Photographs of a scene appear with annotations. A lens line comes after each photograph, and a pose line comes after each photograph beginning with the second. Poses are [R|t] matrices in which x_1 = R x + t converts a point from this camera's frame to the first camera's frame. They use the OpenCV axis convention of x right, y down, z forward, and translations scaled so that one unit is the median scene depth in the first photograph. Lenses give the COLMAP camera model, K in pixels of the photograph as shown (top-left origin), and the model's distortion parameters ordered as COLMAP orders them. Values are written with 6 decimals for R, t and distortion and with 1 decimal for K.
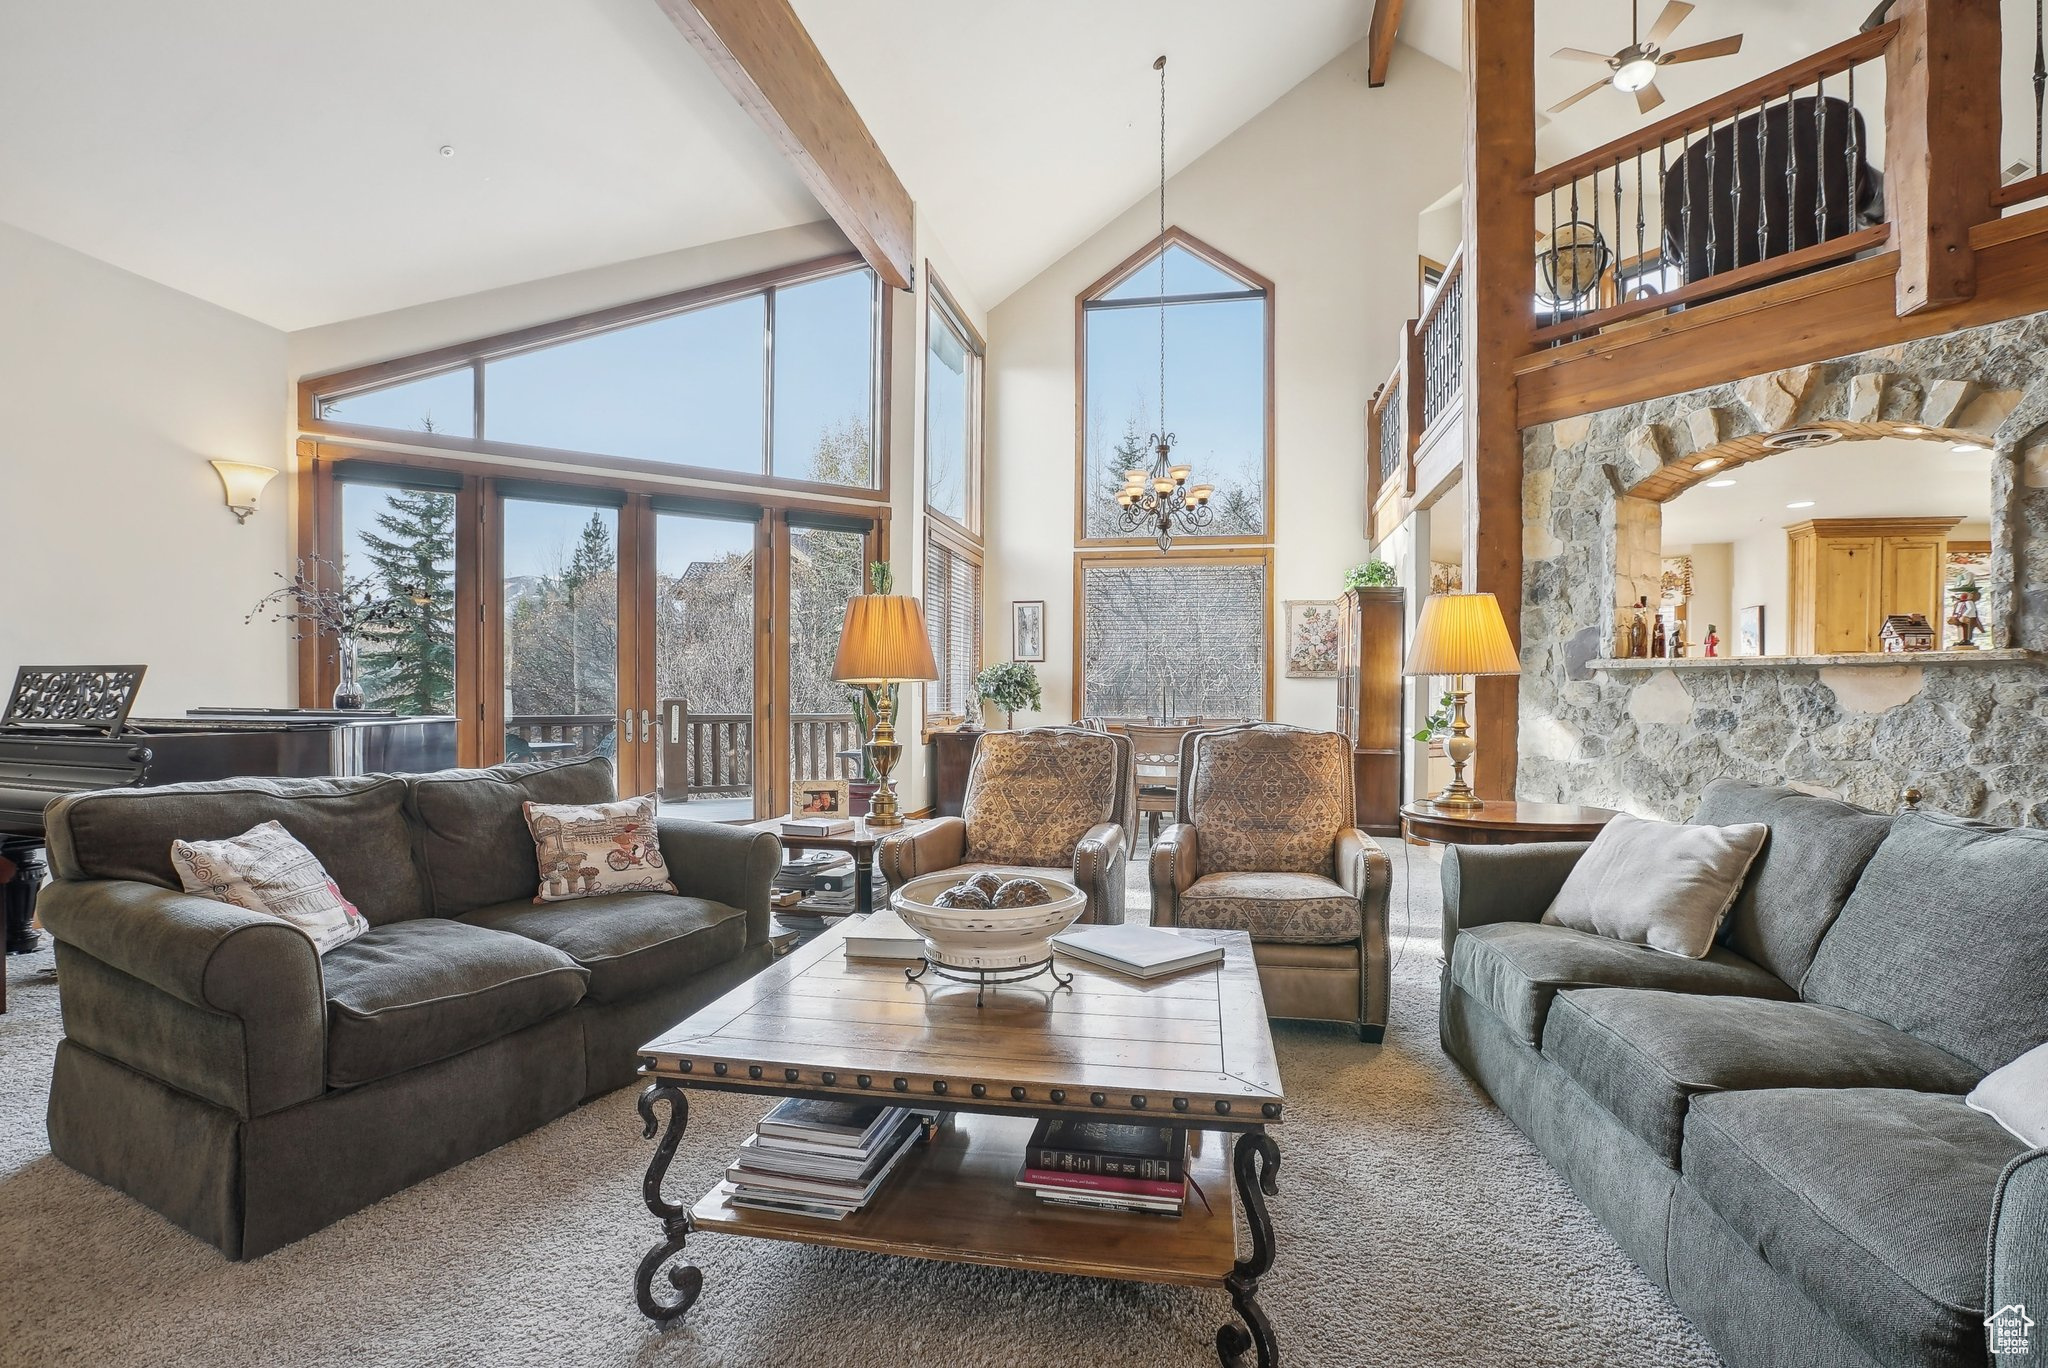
lens RADIAL K [[969.6, 0, 1025.6], [0, 969.6, 703.8], [0, 0, 1]] dist [-0.050779, 0.017459]
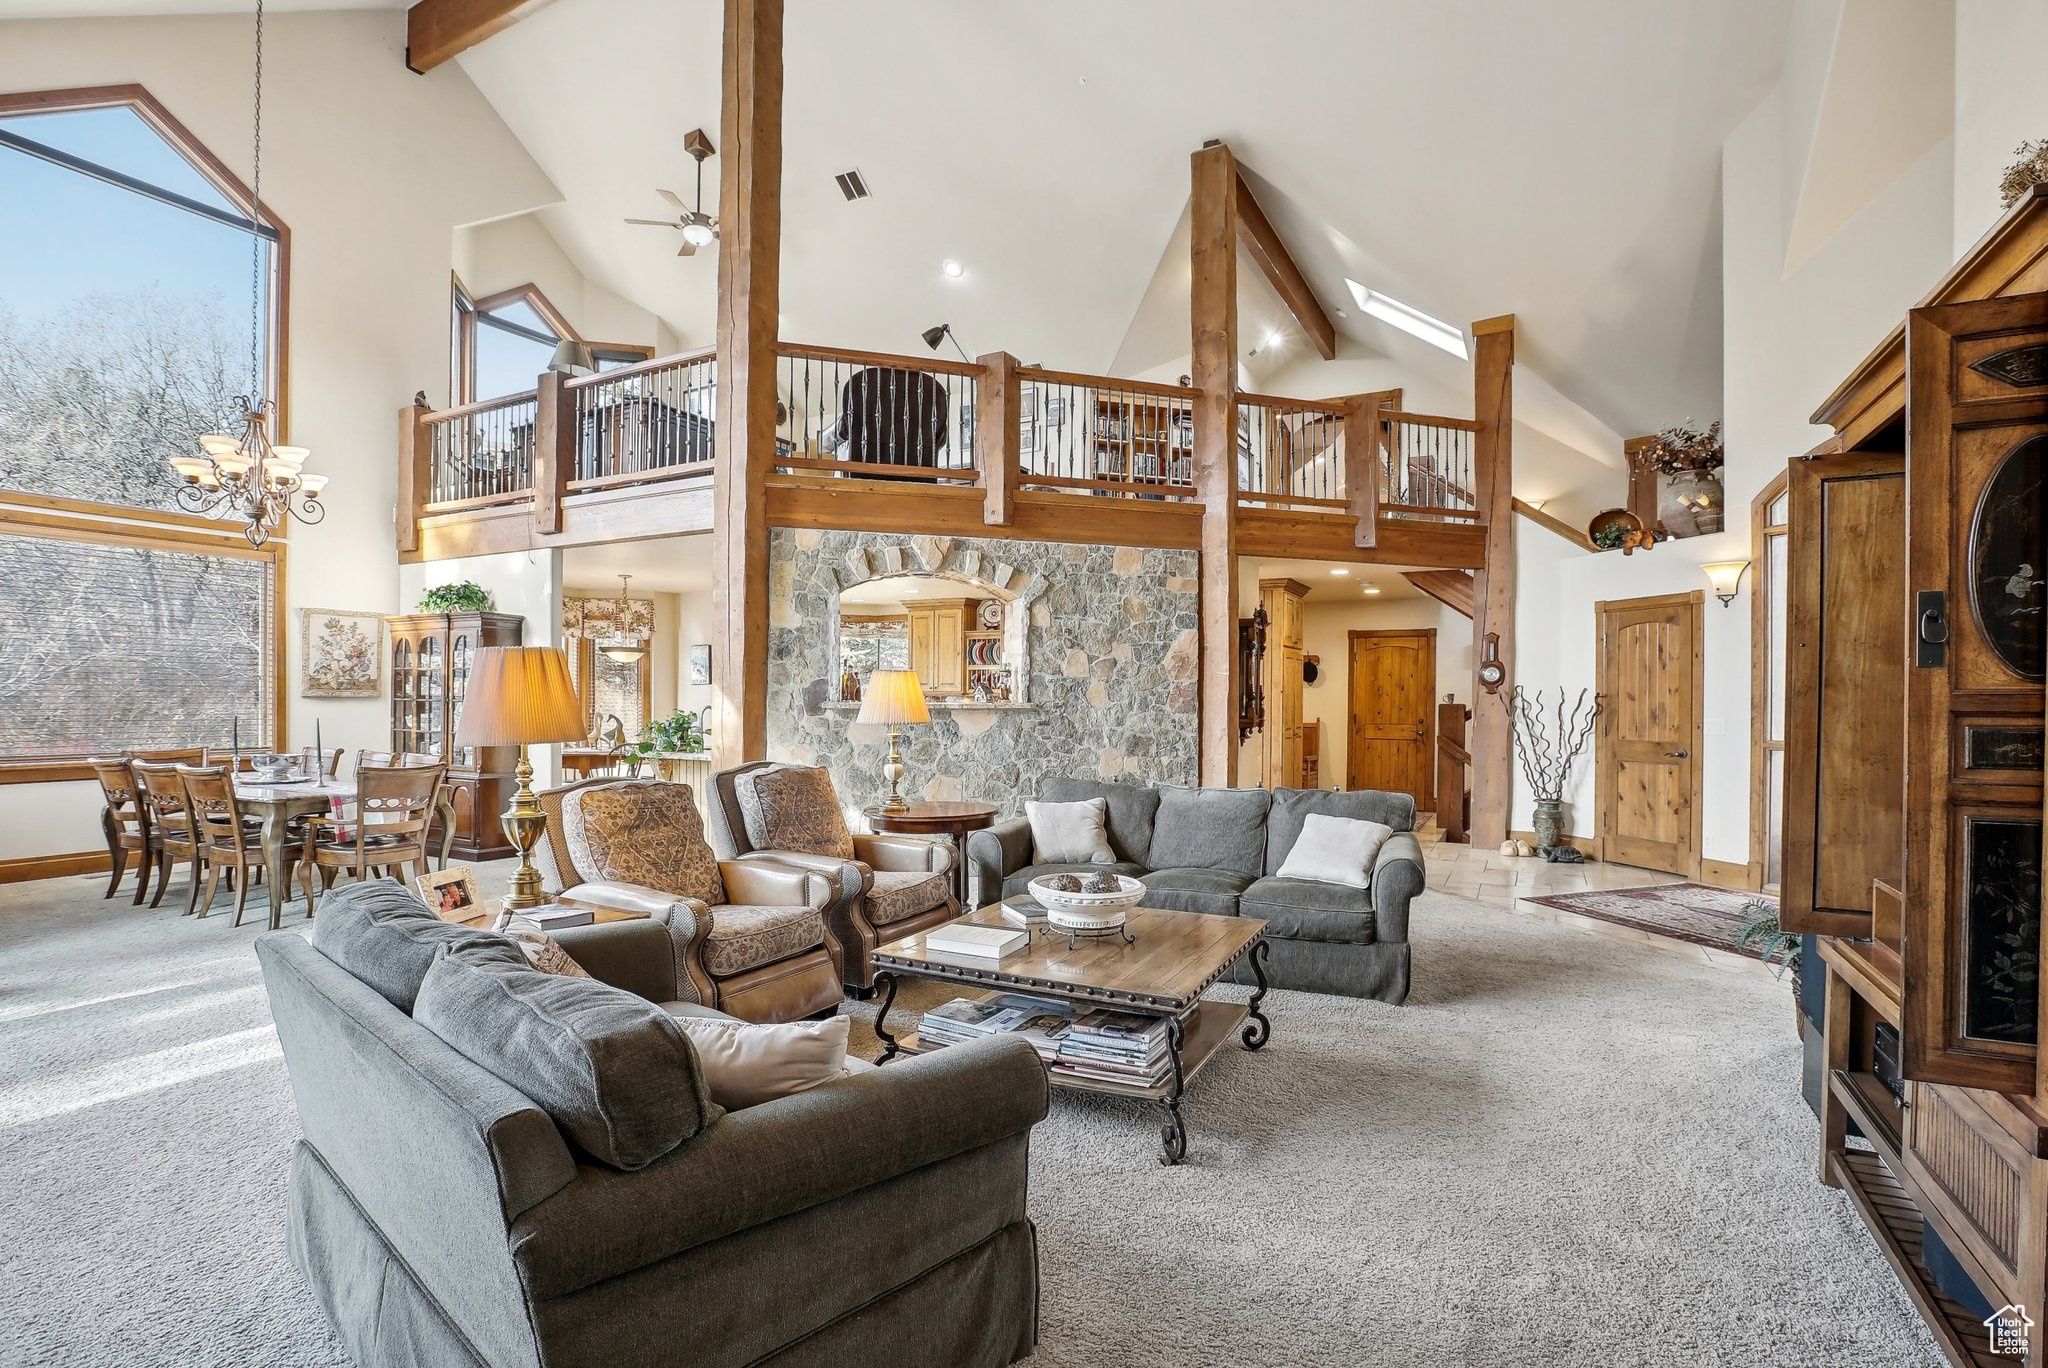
lens RADIAL K [[969.6, 0, 1042.0], [0, 969.6, 711.8], [0, 0, 1]] dist [-0.050779, 0.017459]
pose [[0.288176, -0.017294, 0.957421, -0.593847], [0.002096, 0.999846, 0.017430, -0.046224], [-0.957575, -0.003017, 0.288168, 0.217615]]
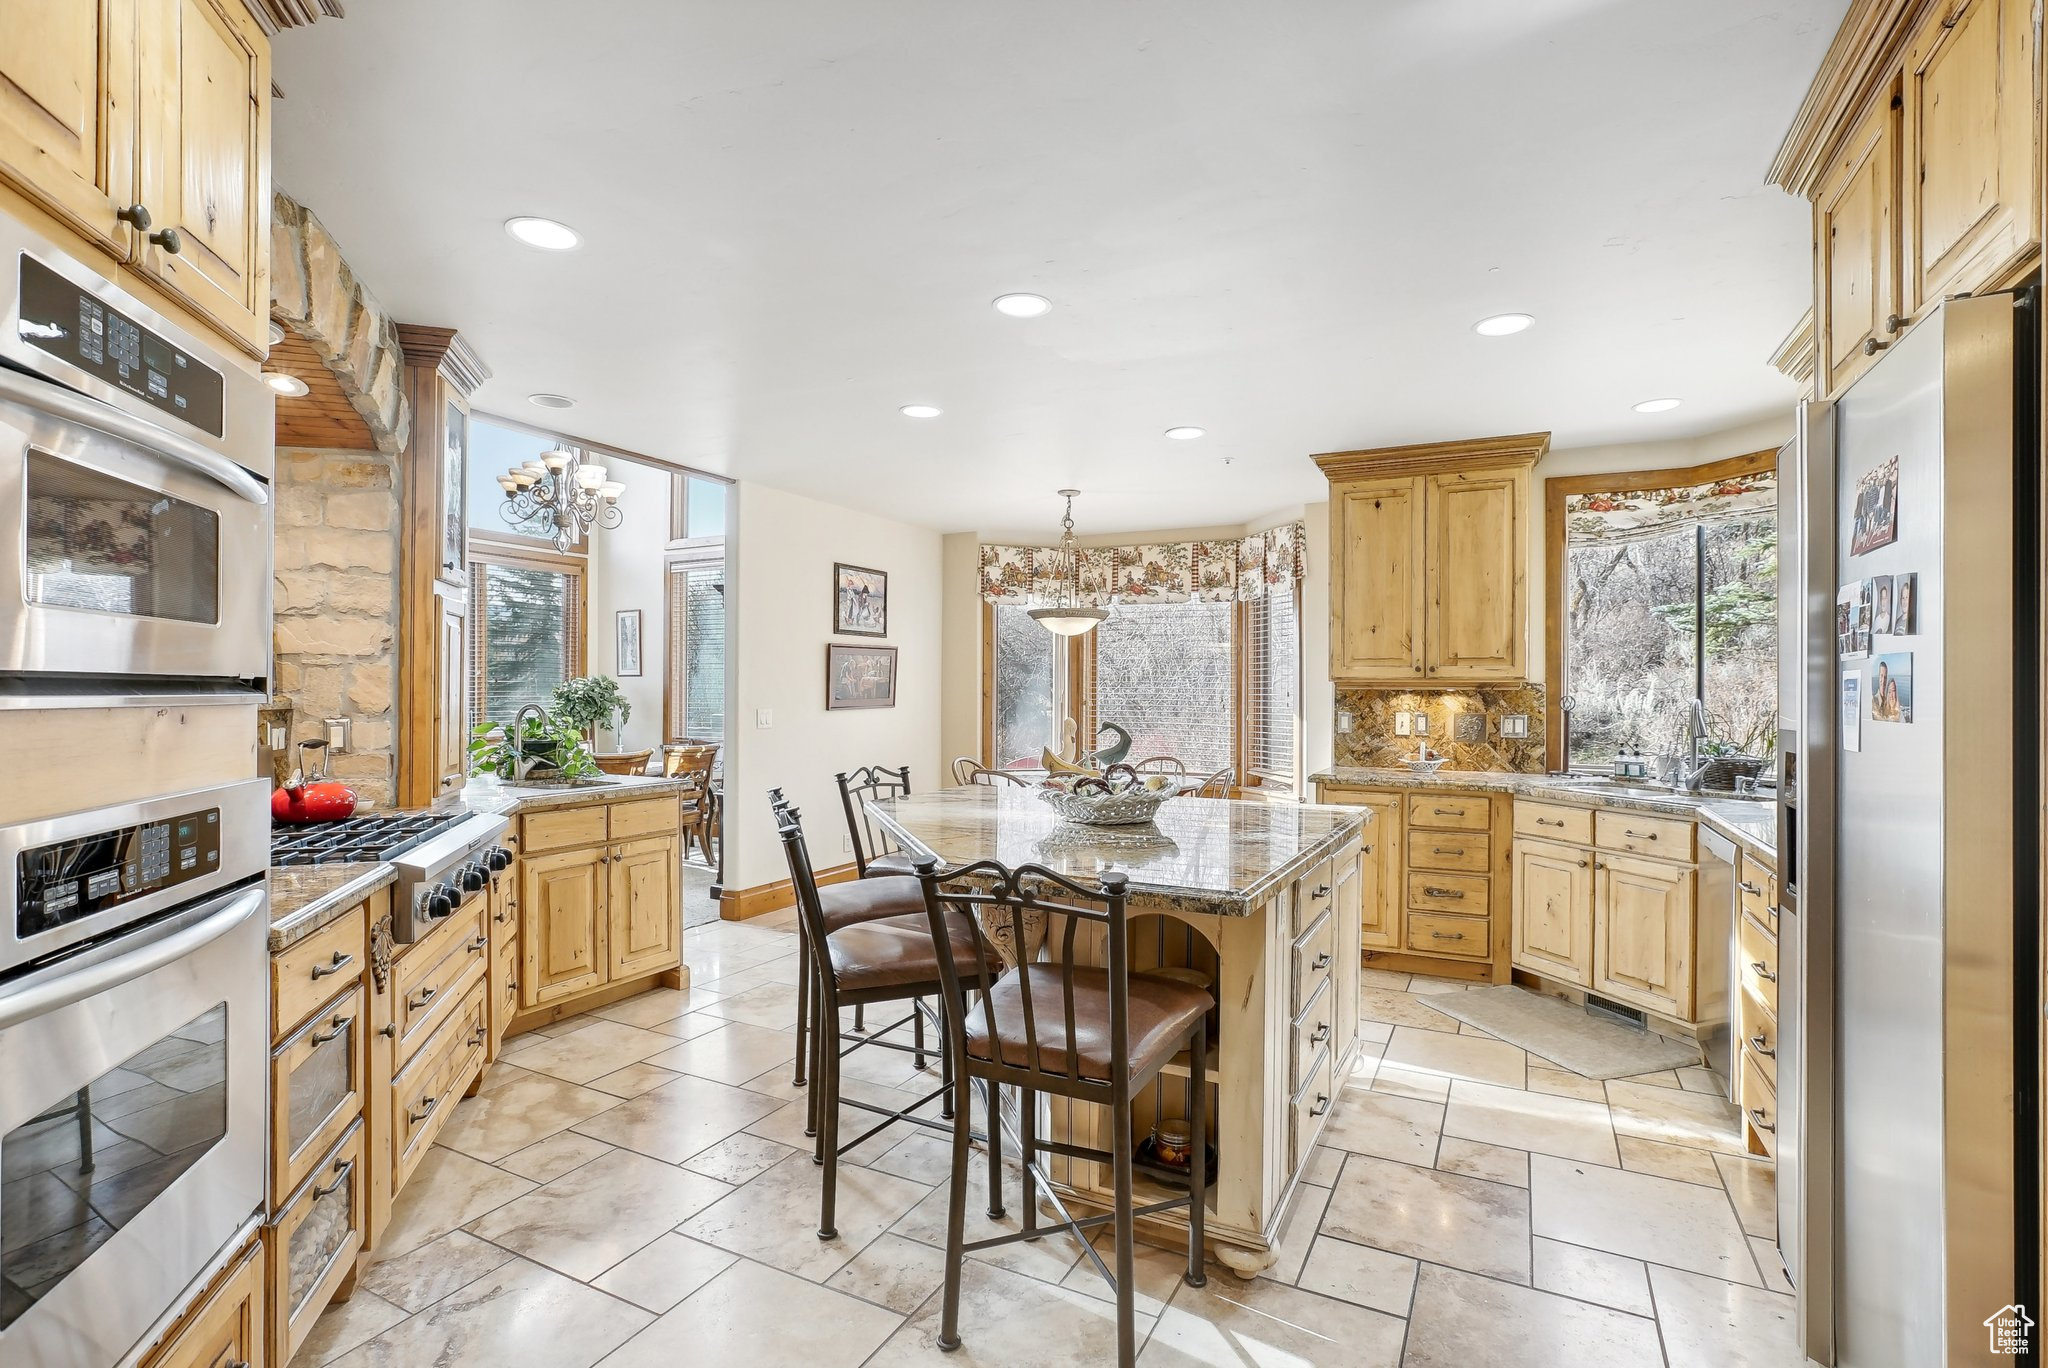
lens RADIAL K [[969.6, 0, 1048.3], [0, 969.6, 676.0], [0, 0, 1]] dist [-0.050779, 0.017459]
pose [[0.965885, -0.005577, -0.258912, 1.102054], [-0.001399, 0.999641, -0.026753, -0.036252], [0.258969, 0.026203, 0.965530, 0.431805]]
